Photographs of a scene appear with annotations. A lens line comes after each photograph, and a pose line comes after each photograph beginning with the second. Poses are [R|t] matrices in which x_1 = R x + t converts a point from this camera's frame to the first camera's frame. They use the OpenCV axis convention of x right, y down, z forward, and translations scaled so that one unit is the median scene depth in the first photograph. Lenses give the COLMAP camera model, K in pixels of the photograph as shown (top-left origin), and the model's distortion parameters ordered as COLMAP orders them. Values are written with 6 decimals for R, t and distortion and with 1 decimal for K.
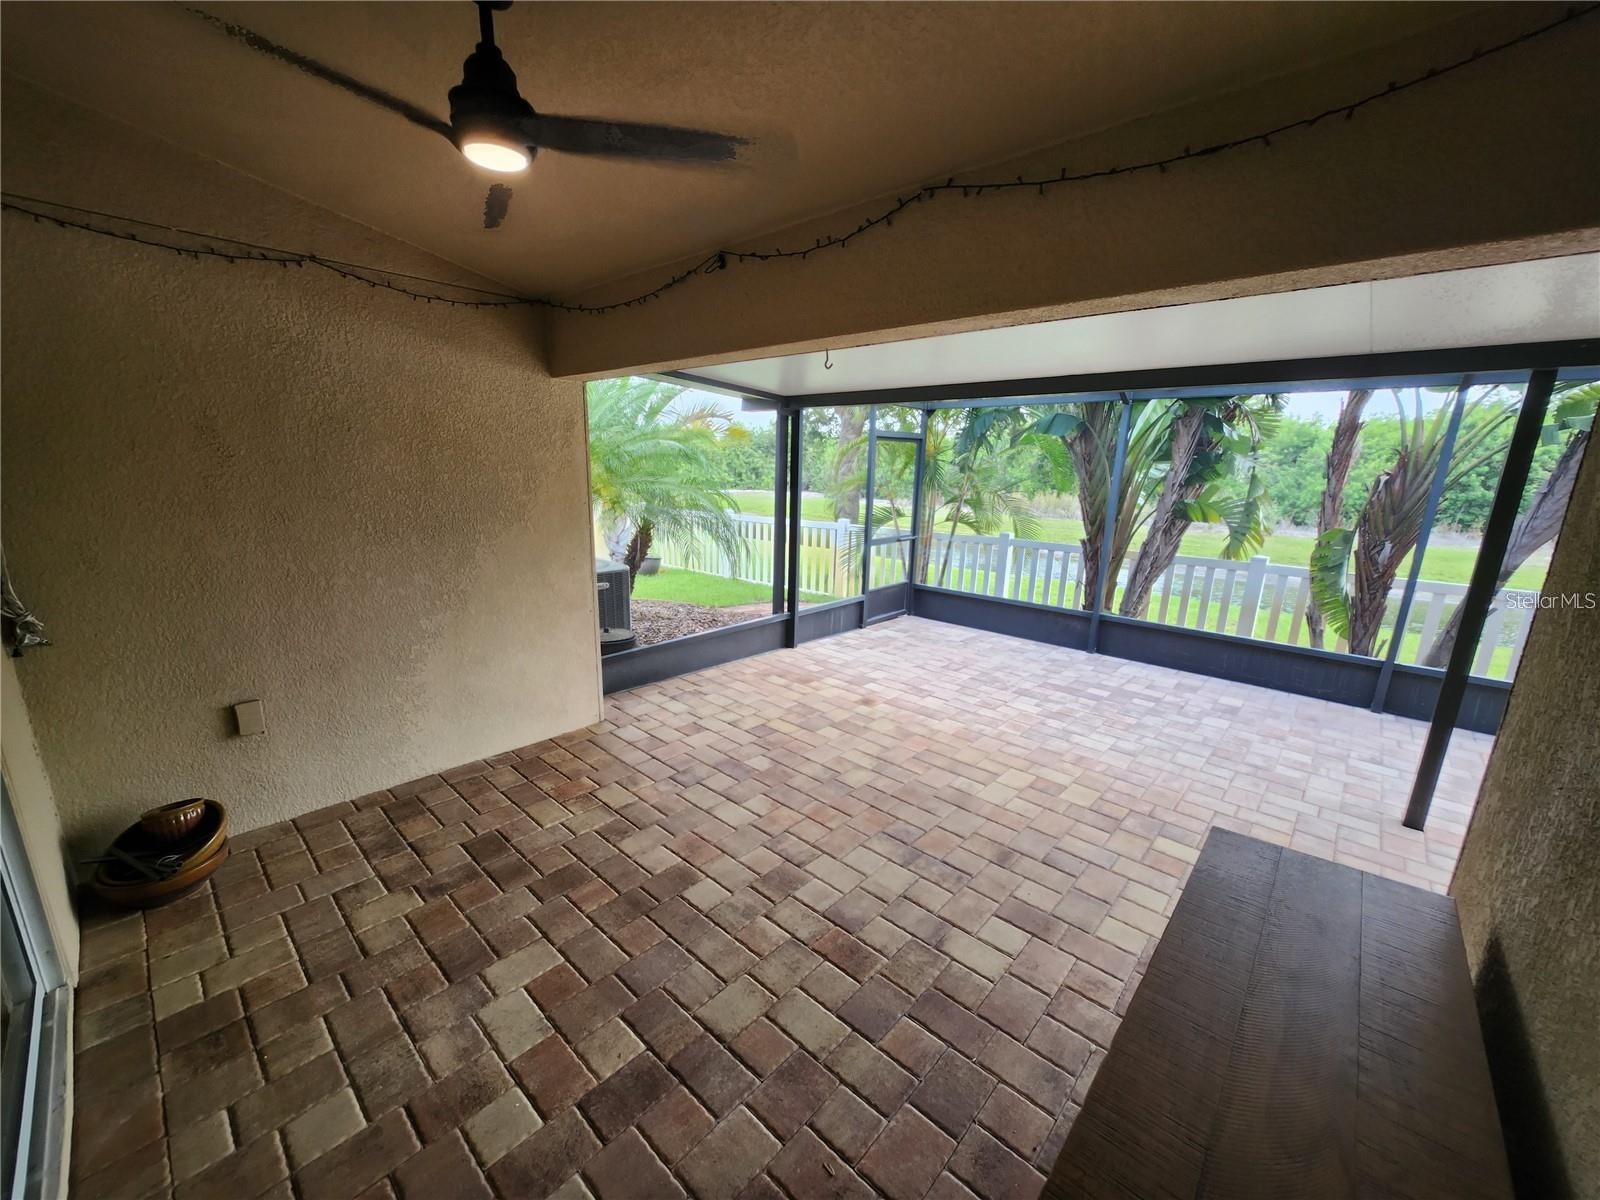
lens RADIAL K [[631.8, 0, 780.0], [0, 631.8, 612.7], [0, 0, 1]] dist [-0.000742, -0.000288]
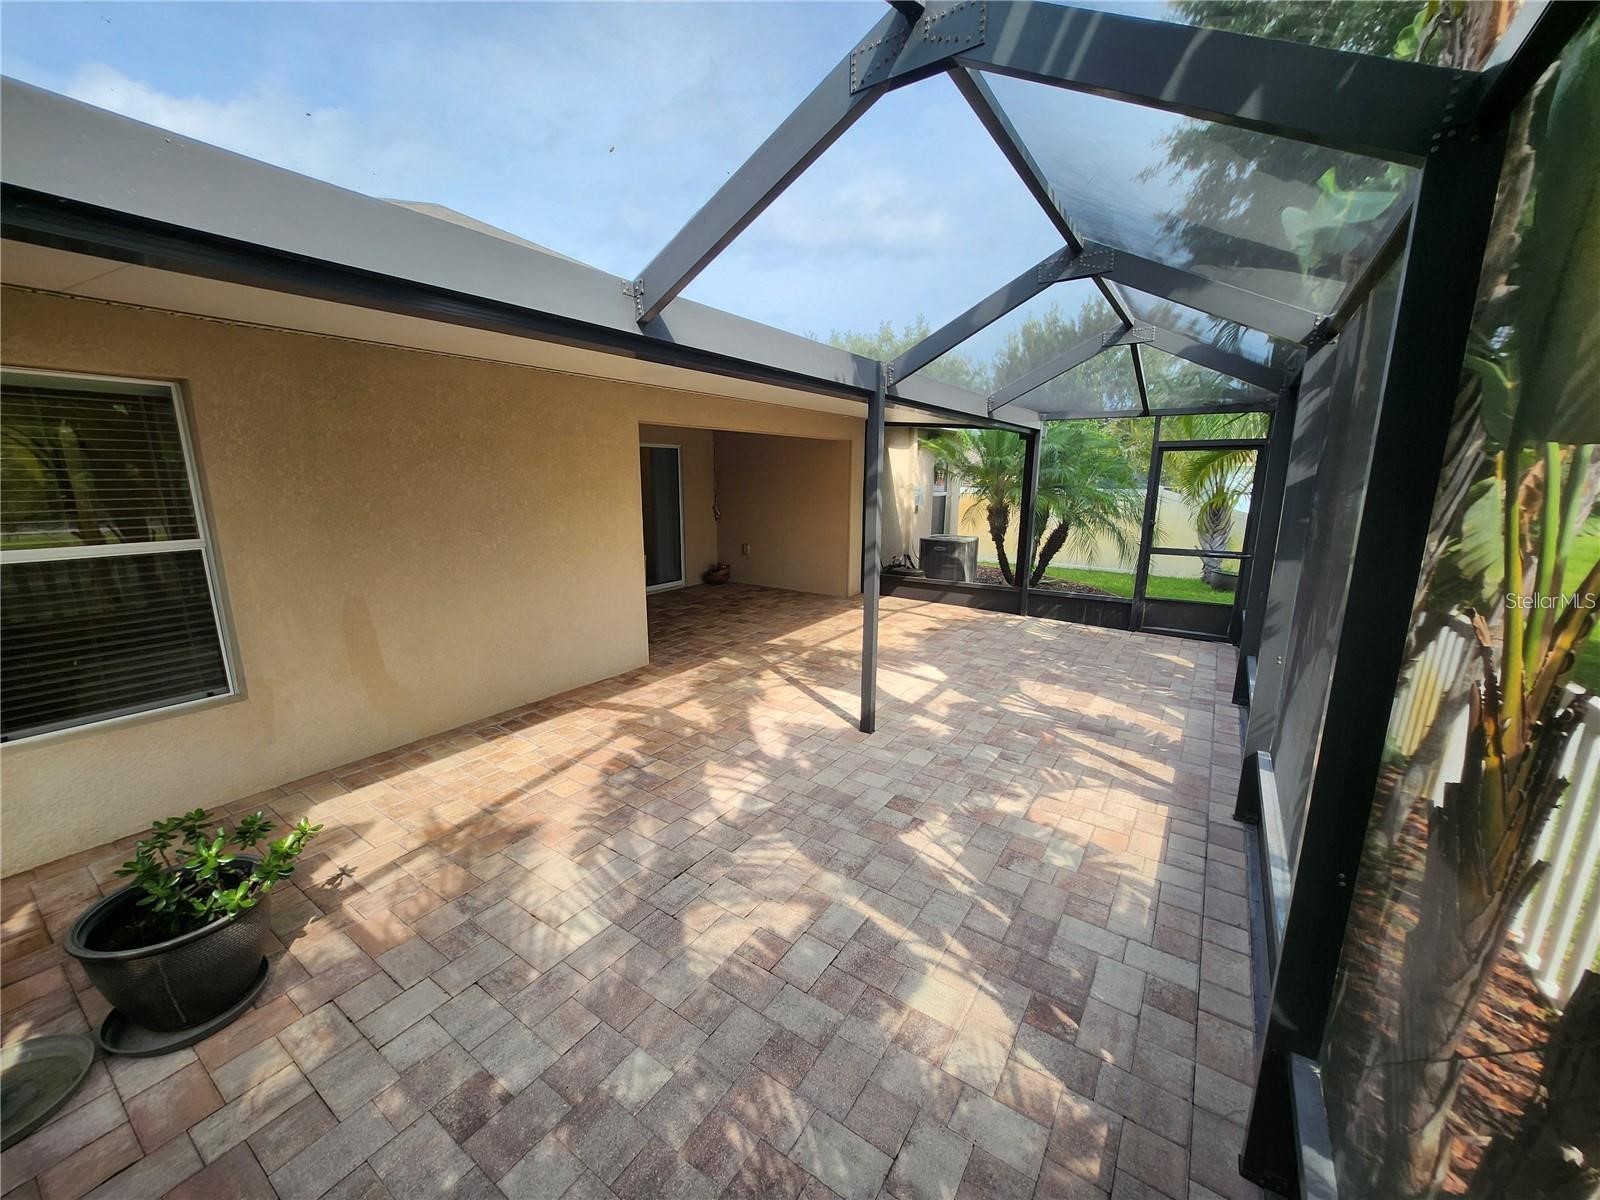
lens RADIAL K [[631.8, 0, 780.0], [0, 631.8, 612.7], [0, 0, 1]] dist [-0.000742, -0.000288]
pose [[0.150347, 0.193845, -0.969443, 1.524598], [-0.230621, 0.960413, 0.156274, -0.050909], [0.961358, 0.200078, 0.189100, 0.345034]]
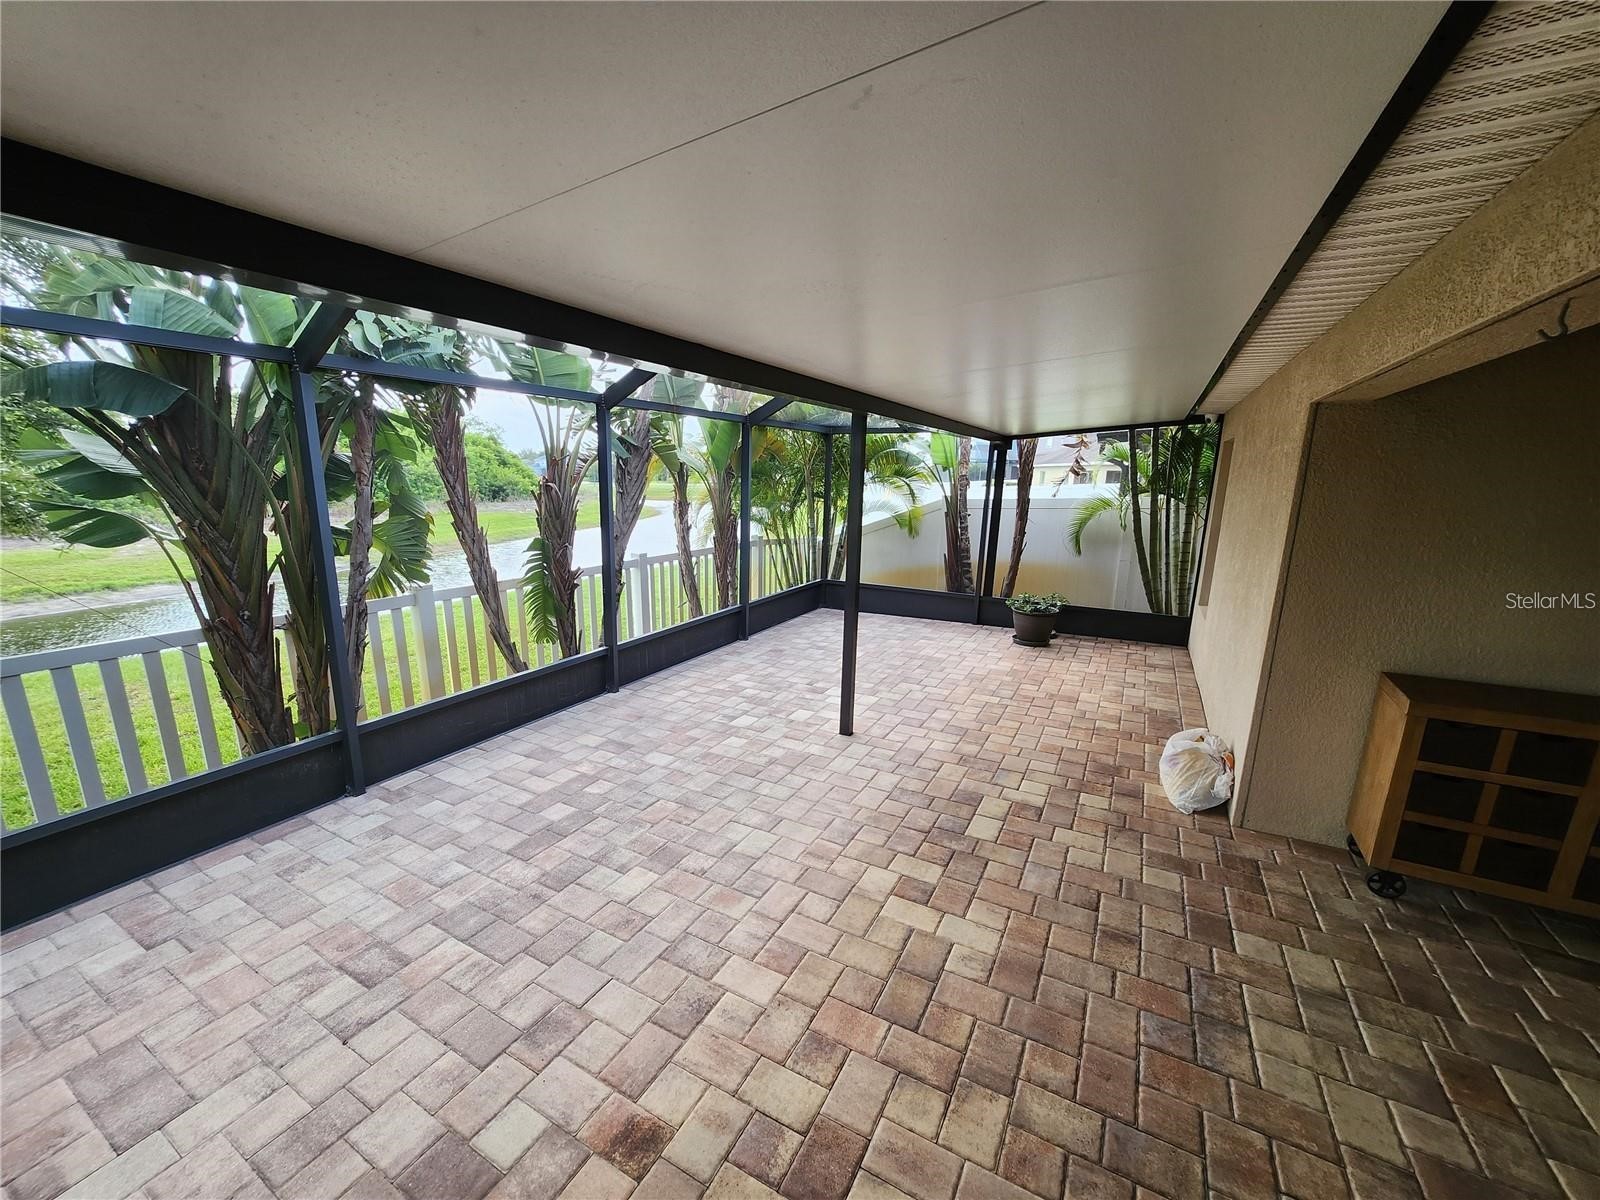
lens RADIAL K [[631.8, 0, 780.0], [0, 631.8, 612.7], [0, 0, 1]] dist [-0.000742, -0.000288]
pose [[-0.232282, -0.234931, 0.943850, -0.159476], [0.210767, 0.935177, 0.284642, -0.237047], [-0.949538, 0.265049, -0.167709, 0.886130]]
